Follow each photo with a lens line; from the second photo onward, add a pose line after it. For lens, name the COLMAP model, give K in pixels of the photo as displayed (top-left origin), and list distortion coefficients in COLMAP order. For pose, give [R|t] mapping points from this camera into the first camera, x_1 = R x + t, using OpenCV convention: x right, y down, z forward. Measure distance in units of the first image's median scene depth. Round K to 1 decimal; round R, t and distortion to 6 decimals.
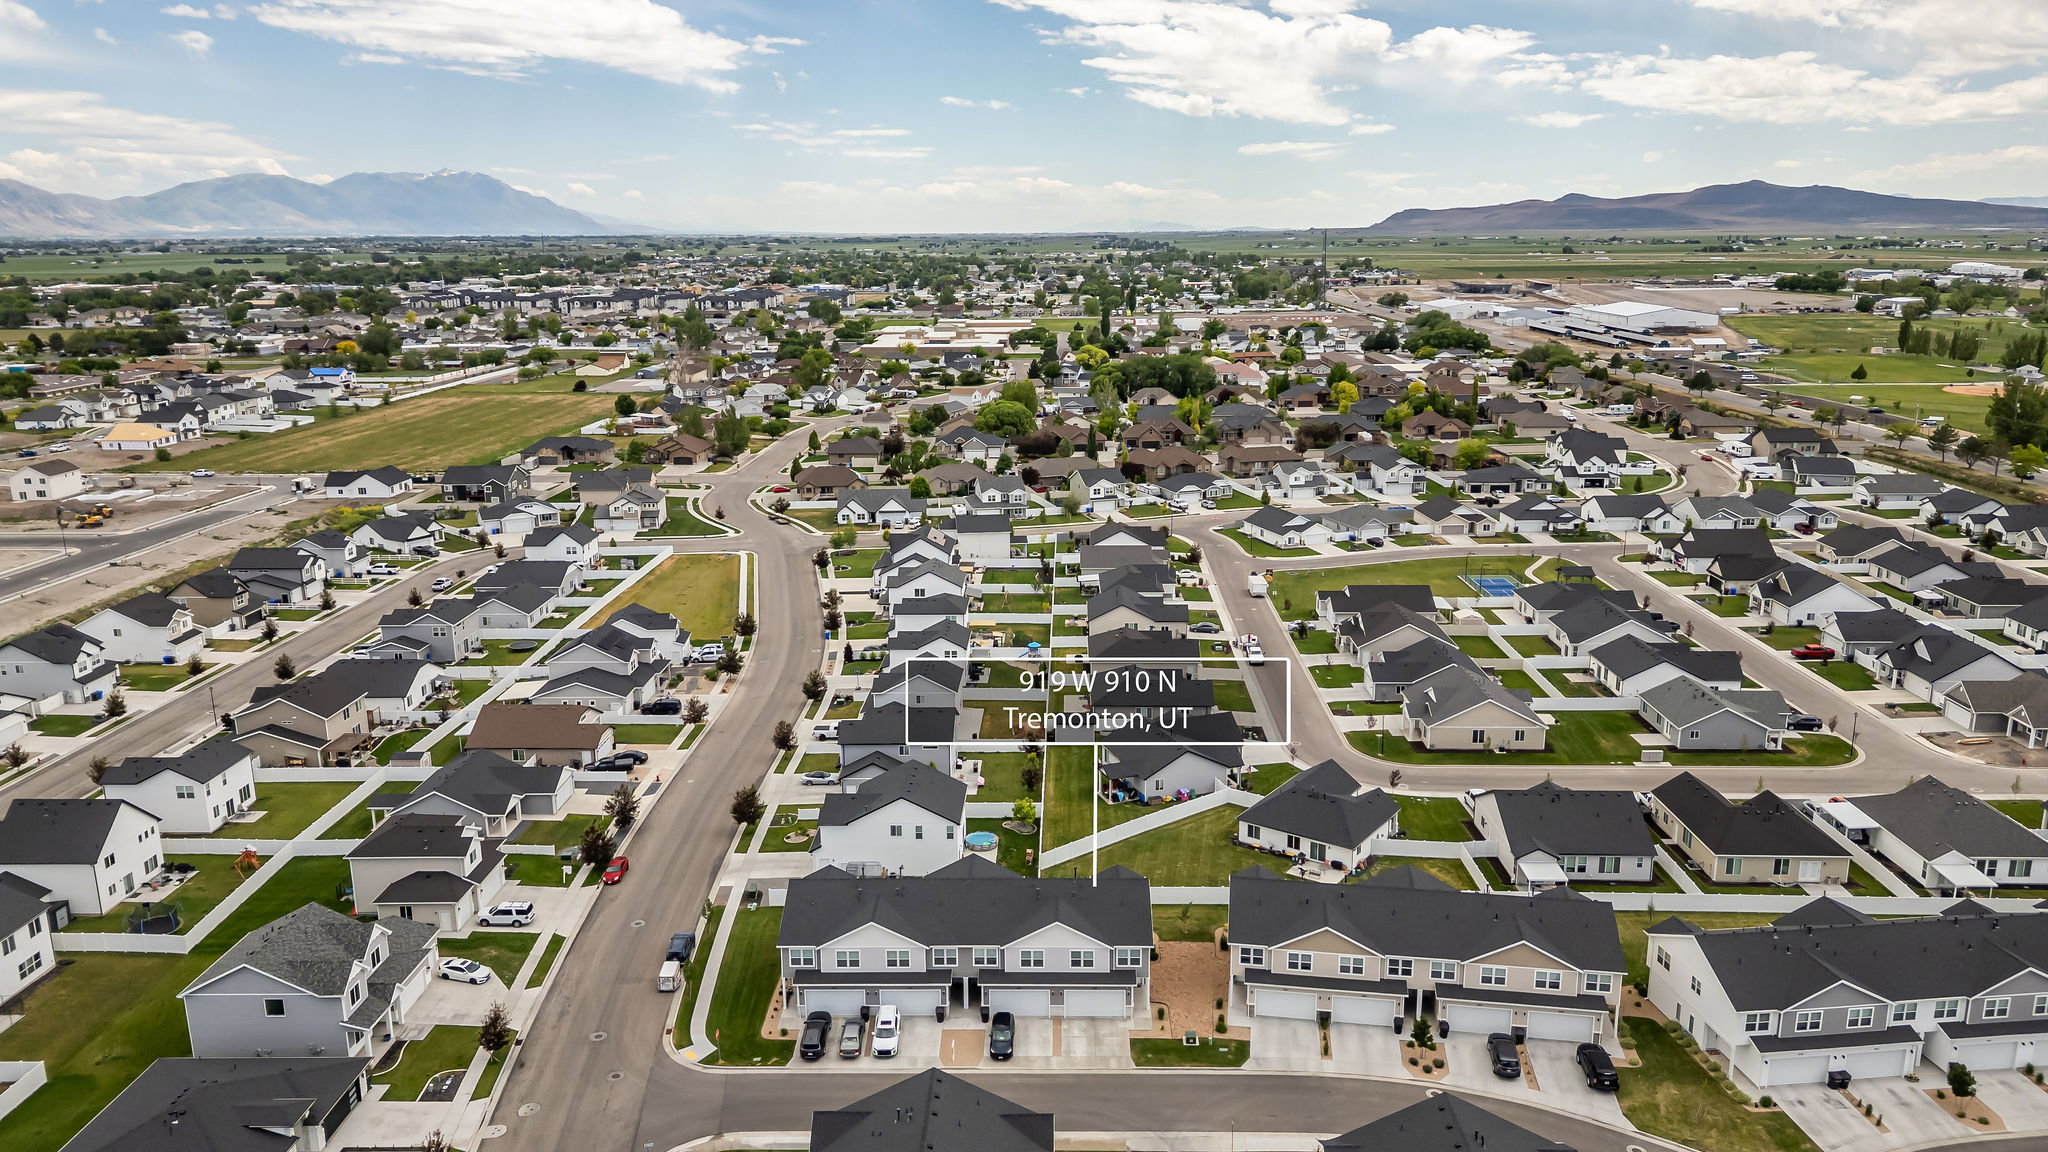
lens RADIAL K [[1418.3, 0, 1024.0], [0, 1418.3, 576.0], [0, 0, 1]] dist [0.038919, -0.018609]
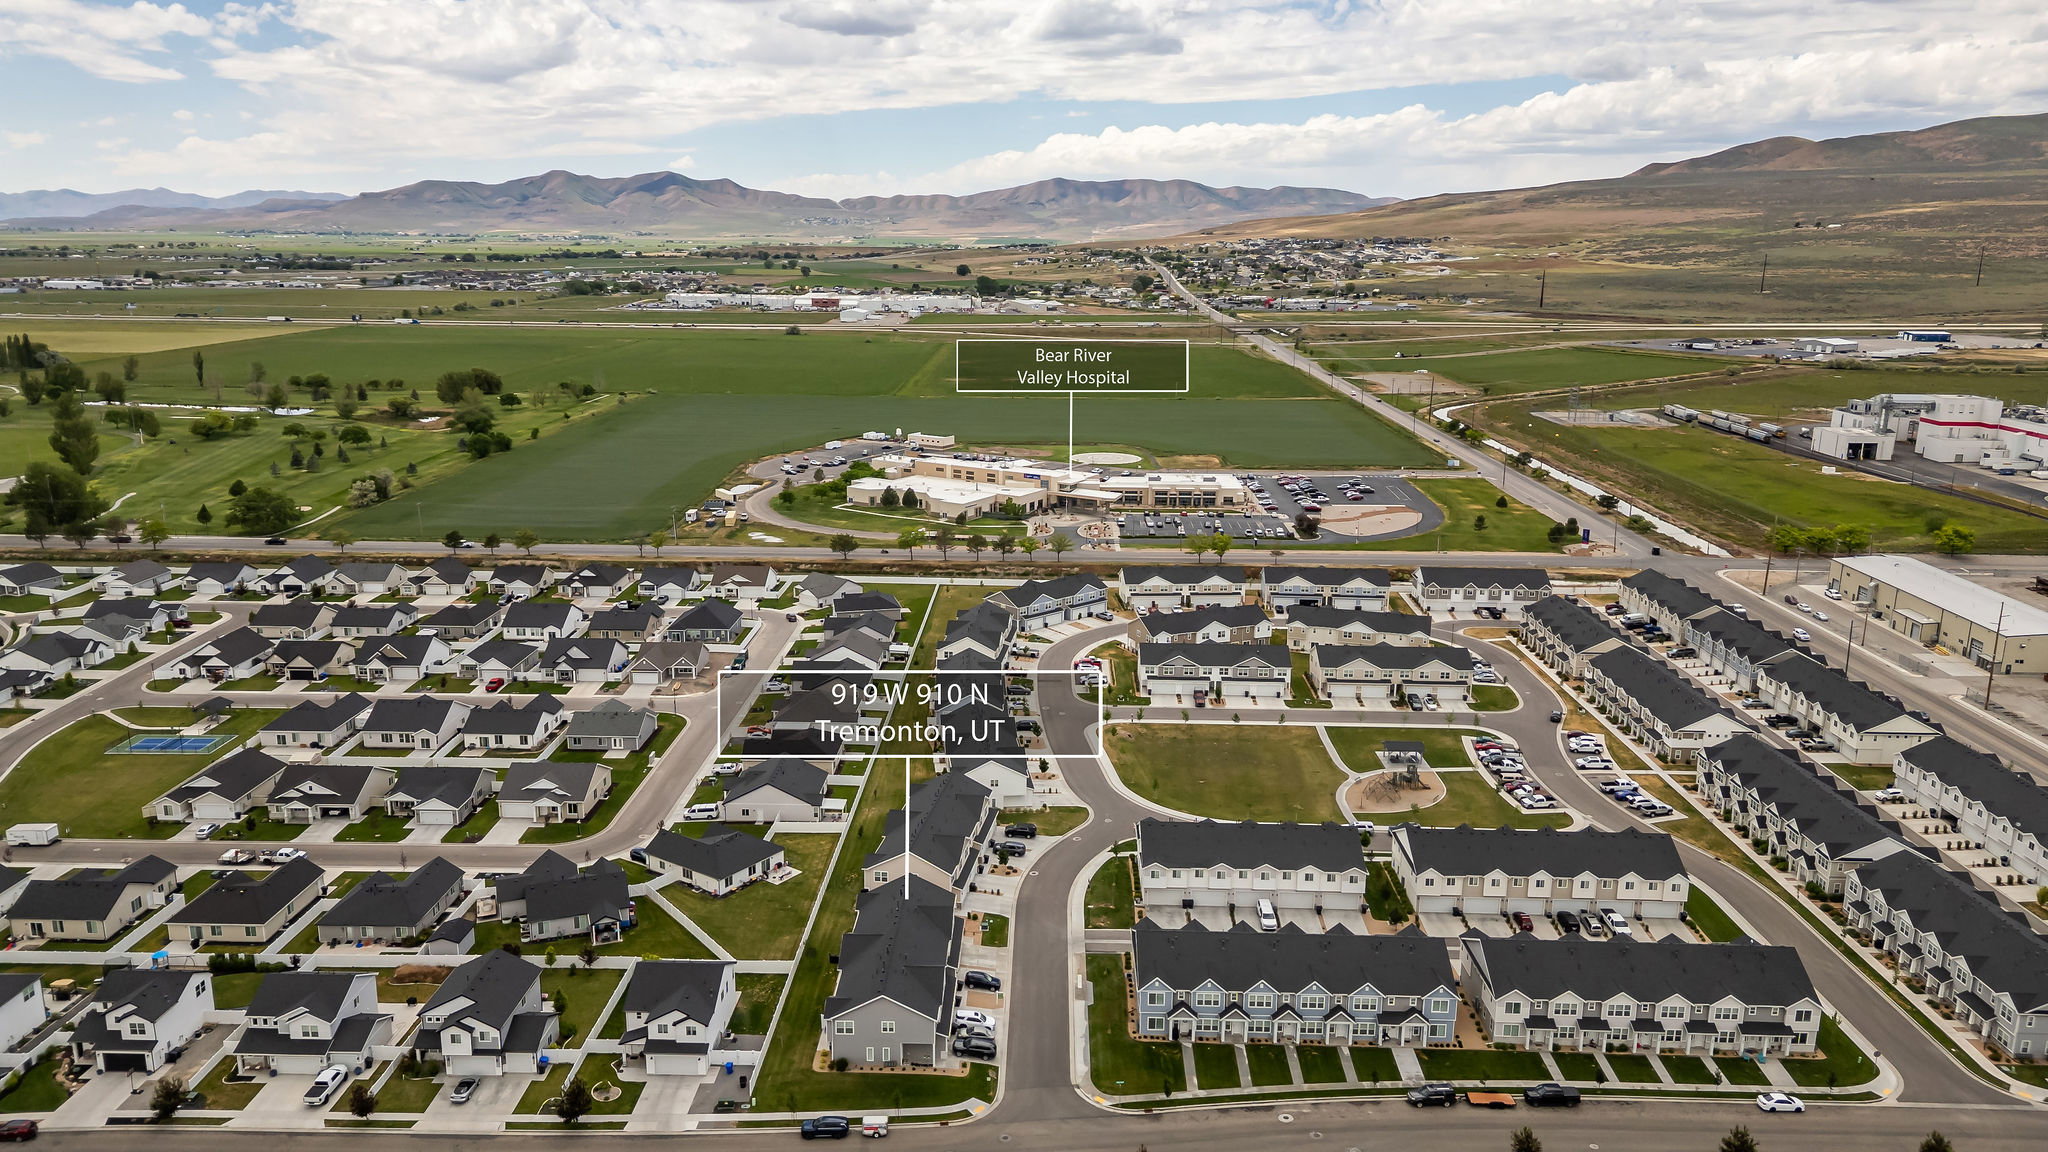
lens RADIAL K [[1431.0, 0, 1031.1], [0, 1431.0, 563.8], [0, 0, 1]] dist [0.089221, -0.096099]
pose [[-0.004873, -0.214437, 0.976726, -1.159643], [0.229419, 0.950445, 0.209811, -0.341012], [-0.973316, 0.225102, 0.044564, 0.618373]]
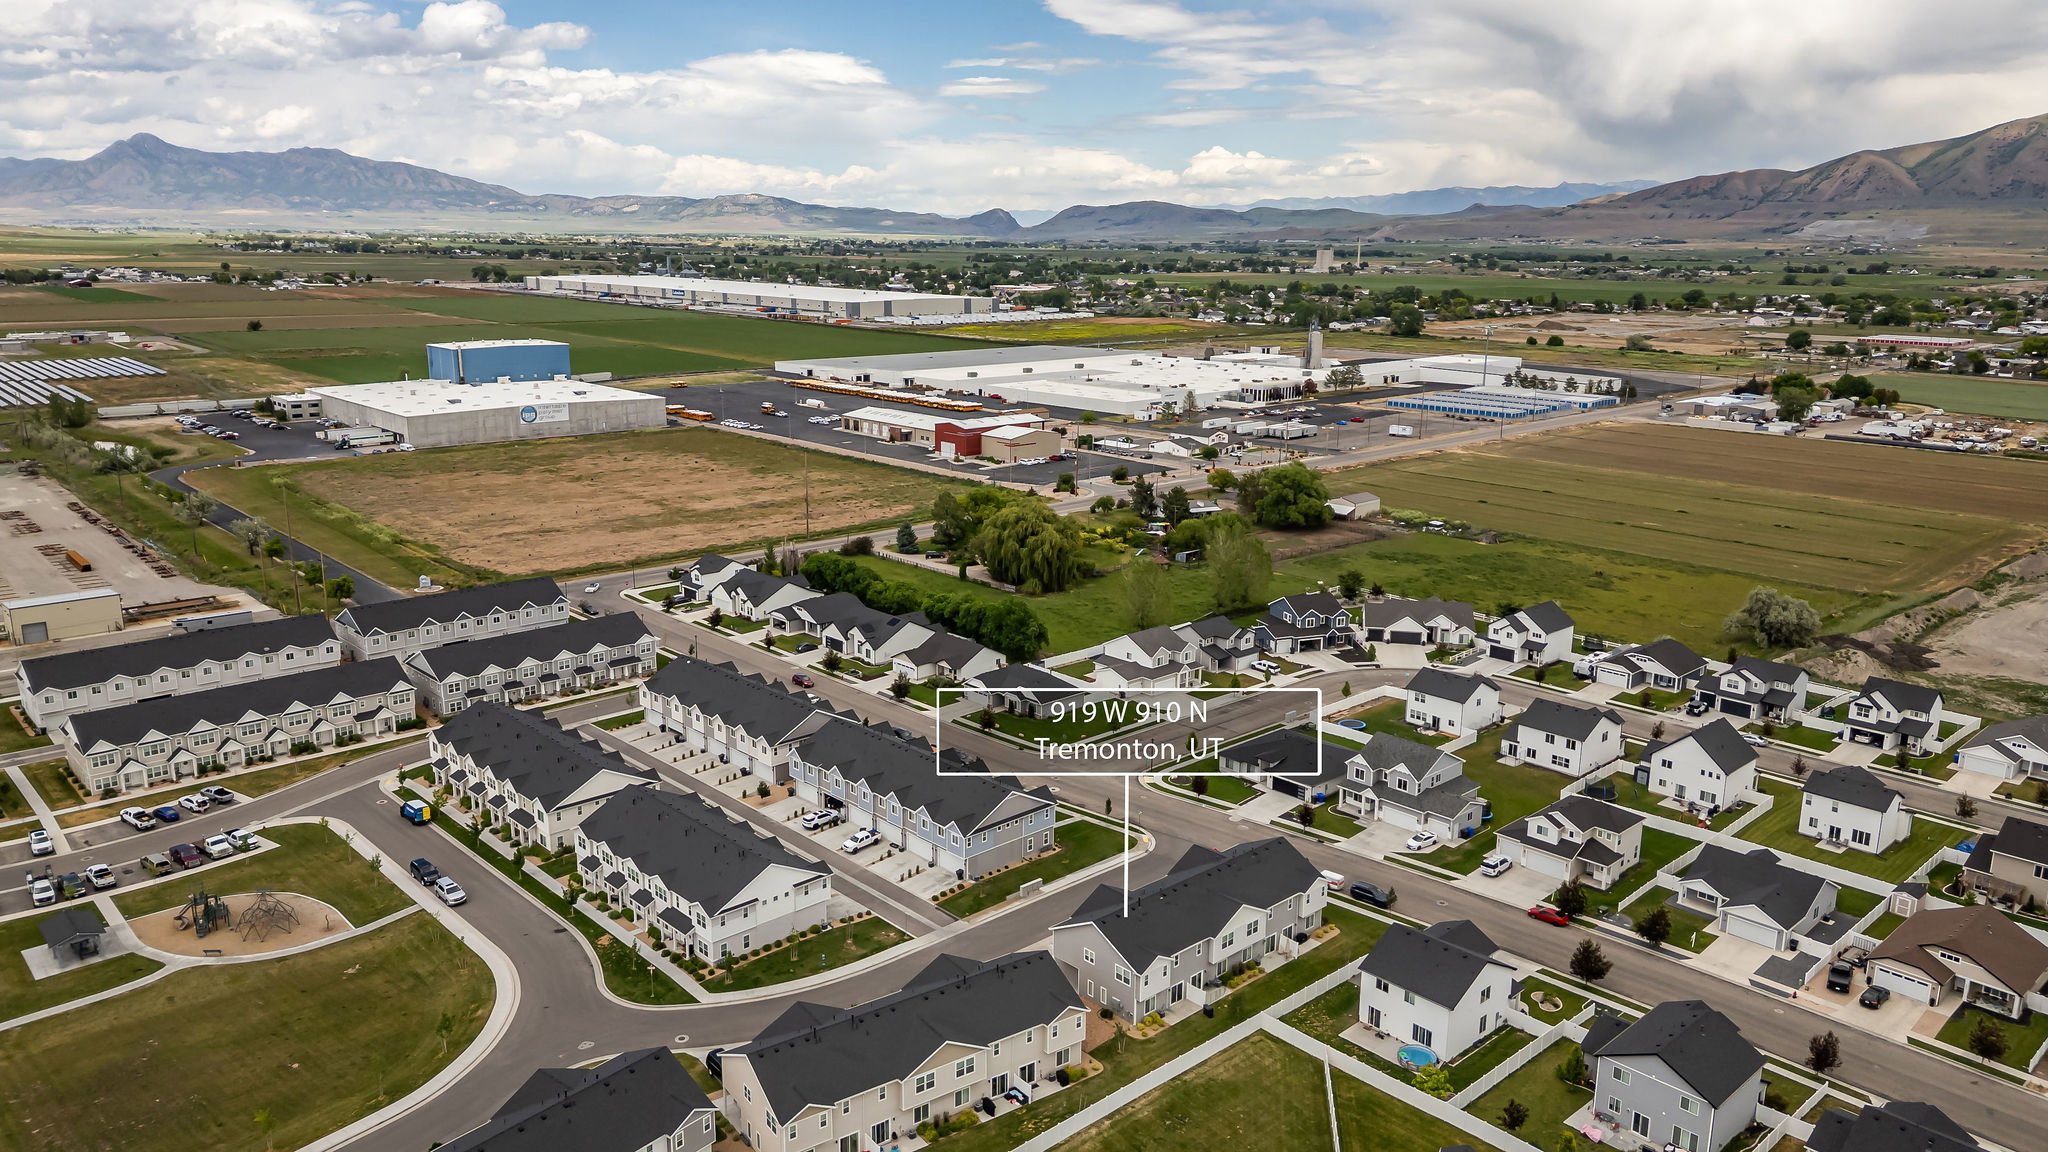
lens RADIAL K [[1431.0, 0, 1031.1], [0, 1431.0, 563.8], [0, 0, 1]] dist [0.089221, -0.096099]
pose [[-0.713008, 0.159313, -0.682817, 0.745446], [-0.171290, 0.904760, 0.389960, -0.422927], [0.679911, 0.395004, -0.617813, 1.336865]]
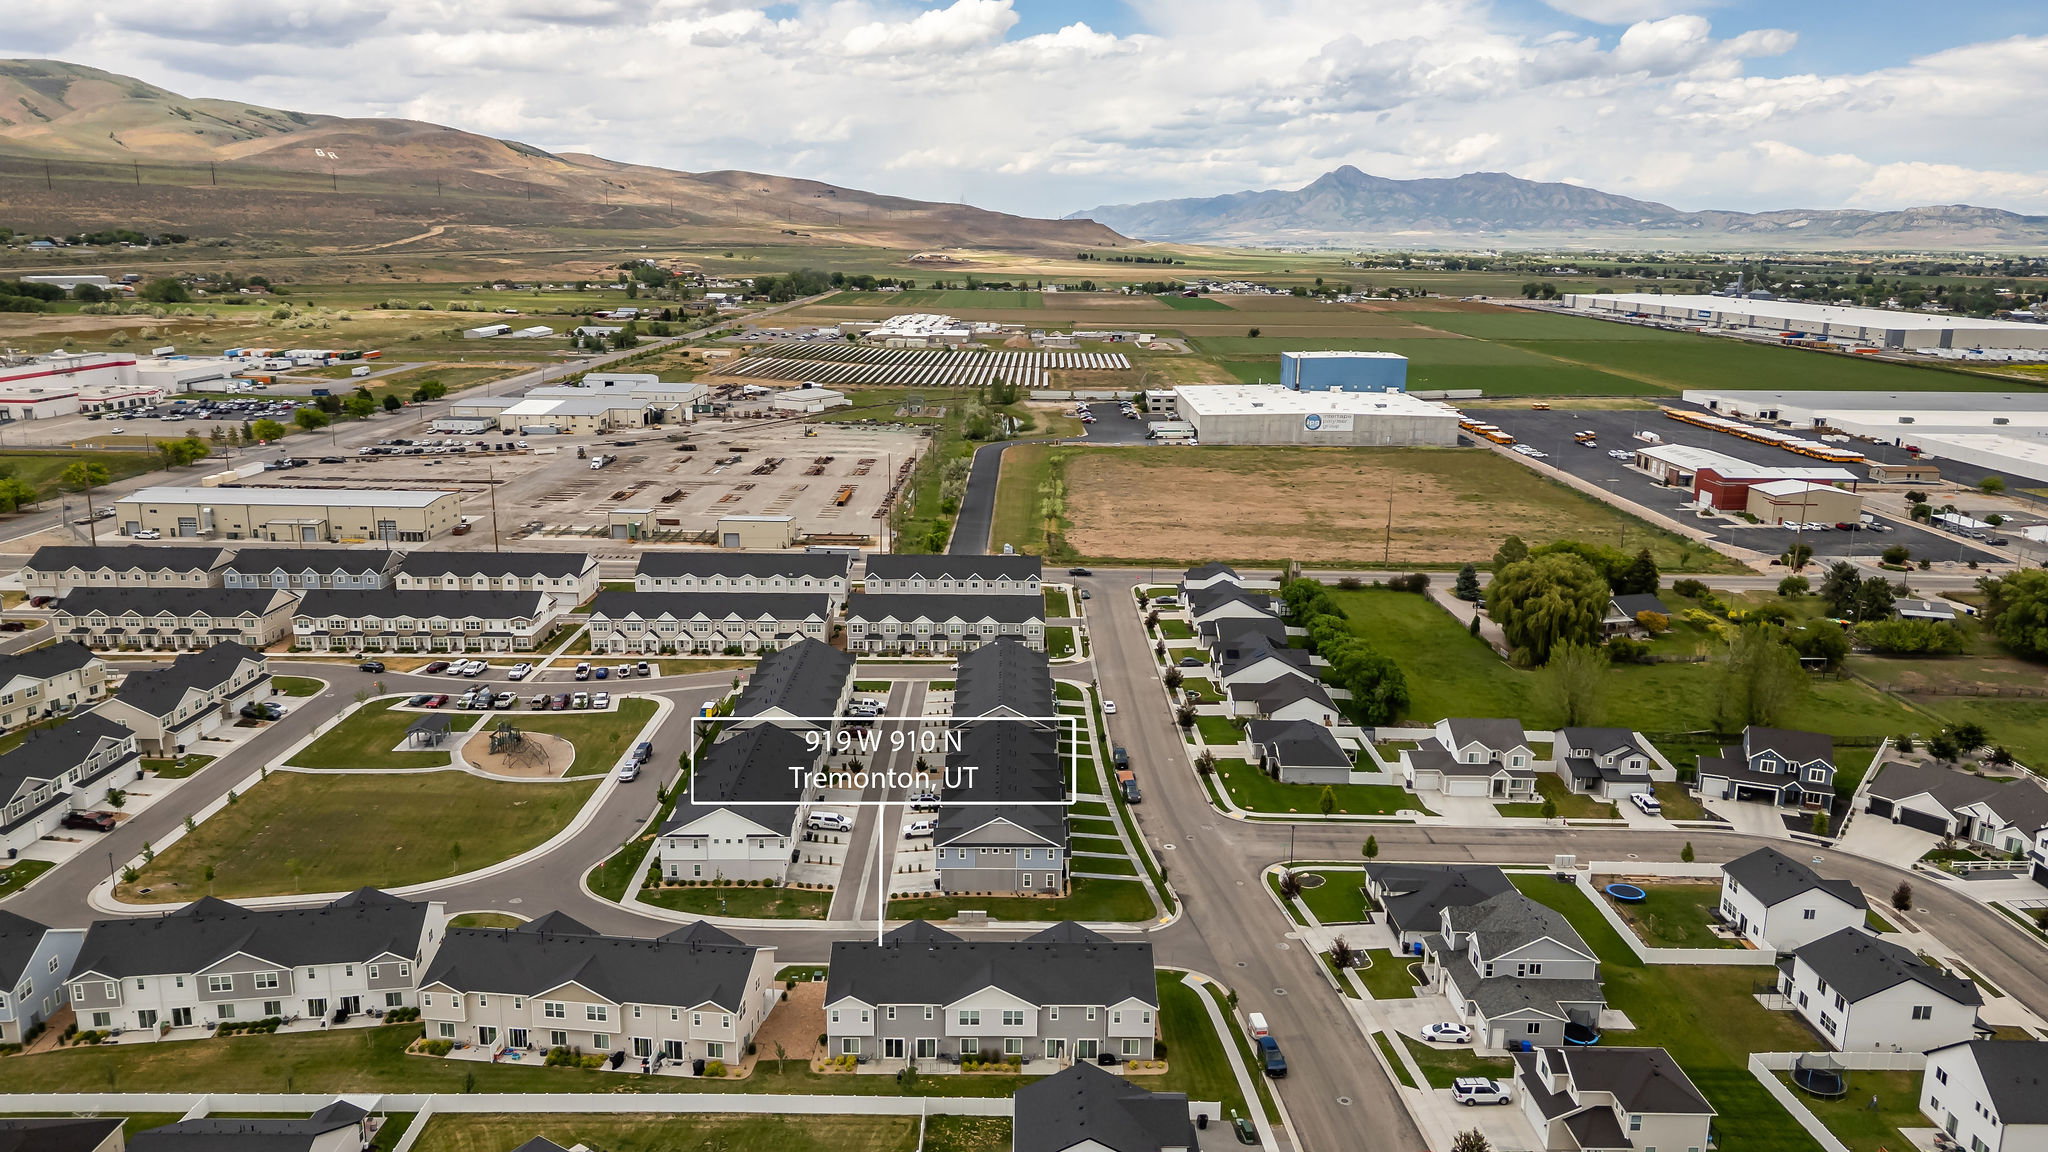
lens RADIAL K [[1431.0, 0, 1031.1], [0, 1431.0, 563.8], [0, 0, 1]] dist [0.089221, -0.096099]
pose [[-0.999382, 0.003017, -0.035008, -0.026041], [-0.013030, 0.893461, 0.448952, -0.483672], [0.032633, 0.449131, -0.892870, 1.605866]]
